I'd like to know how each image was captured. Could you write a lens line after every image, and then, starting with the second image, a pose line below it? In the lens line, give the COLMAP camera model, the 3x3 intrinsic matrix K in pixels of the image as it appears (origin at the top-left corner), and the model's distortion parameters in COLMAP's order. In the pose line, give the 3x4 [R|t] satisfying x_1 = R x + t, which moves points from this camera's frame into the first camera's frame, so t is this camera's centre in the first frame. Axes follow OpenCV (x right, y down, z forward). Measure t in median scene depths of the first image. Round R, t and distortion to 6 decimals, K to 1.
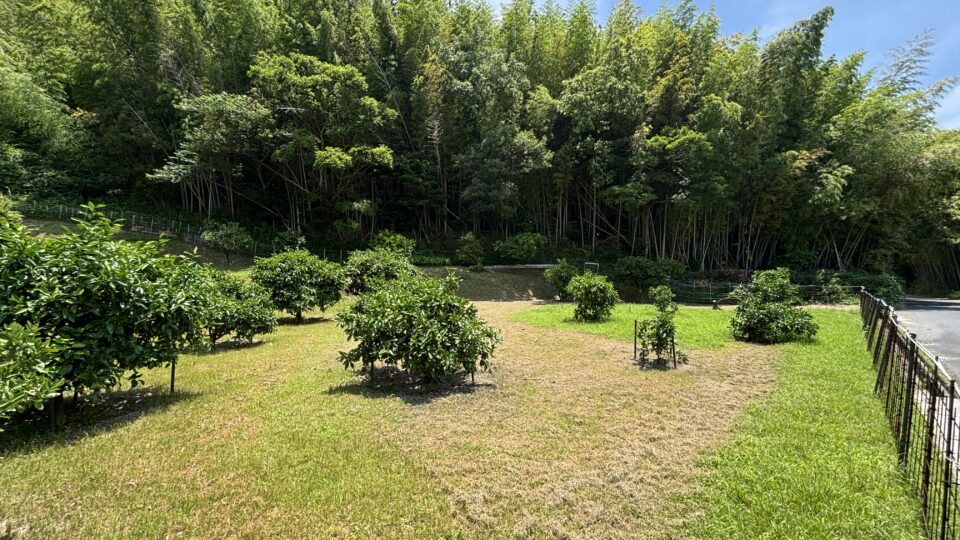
lens RADIAL K [[387.8, 0, 480.3], [0, 387.8, 268.5], [0, 0, 1]] dist [-0.003894, 0.001581]
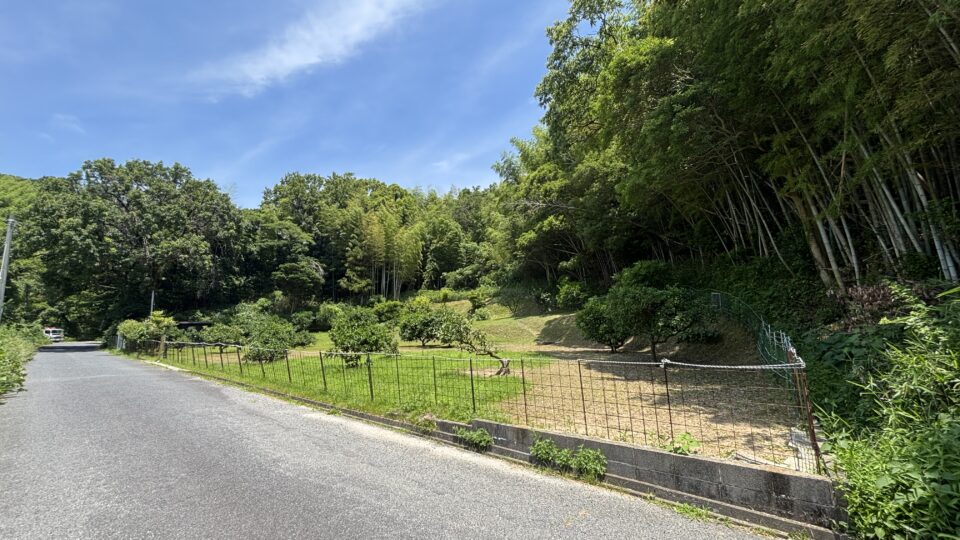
lens RADIAL K [[387.8, 0, 477.8], [0, 387.8, 268.4], [0, 0, 1]] dist [-0.003894, 0.001581]
pose [[0.045108, -0.142612, -0.988750, 1.009367], [0.046475, 0.988986, -0.140526, 0.016193], [0.997901, -0.039613, 0.051239, 0.736098]]
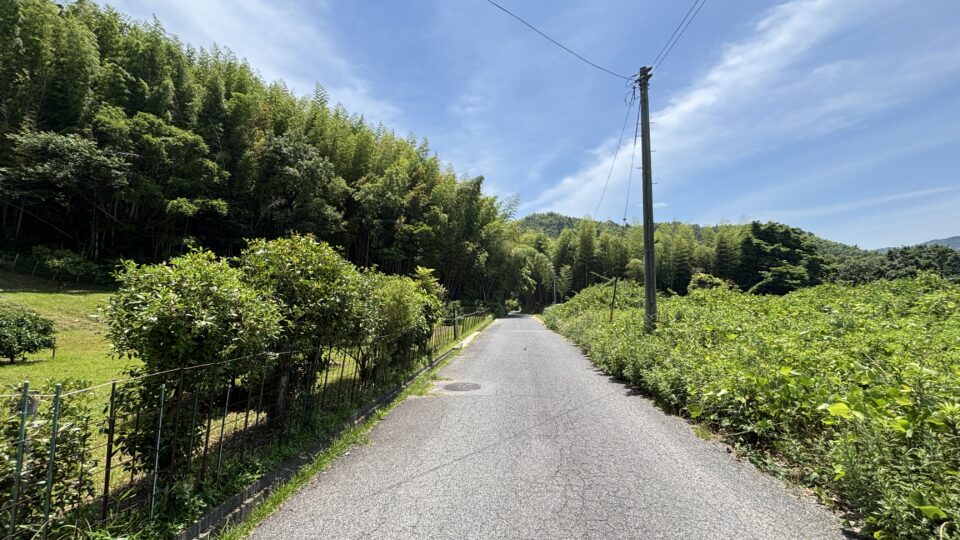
lens RADIAL K [[387.8, 0, 476.9], [0, 387.8, 267.5], [0, 0, 1]] dist [-0.003894, 0.001581]
pose [[0.780745, 0.066054, 0.621348, -0.404079], [-0.029909, 0.997207, -0.068430, -0.025736], [-0.624133, 0.034843, 0.780541, -0.603050]]
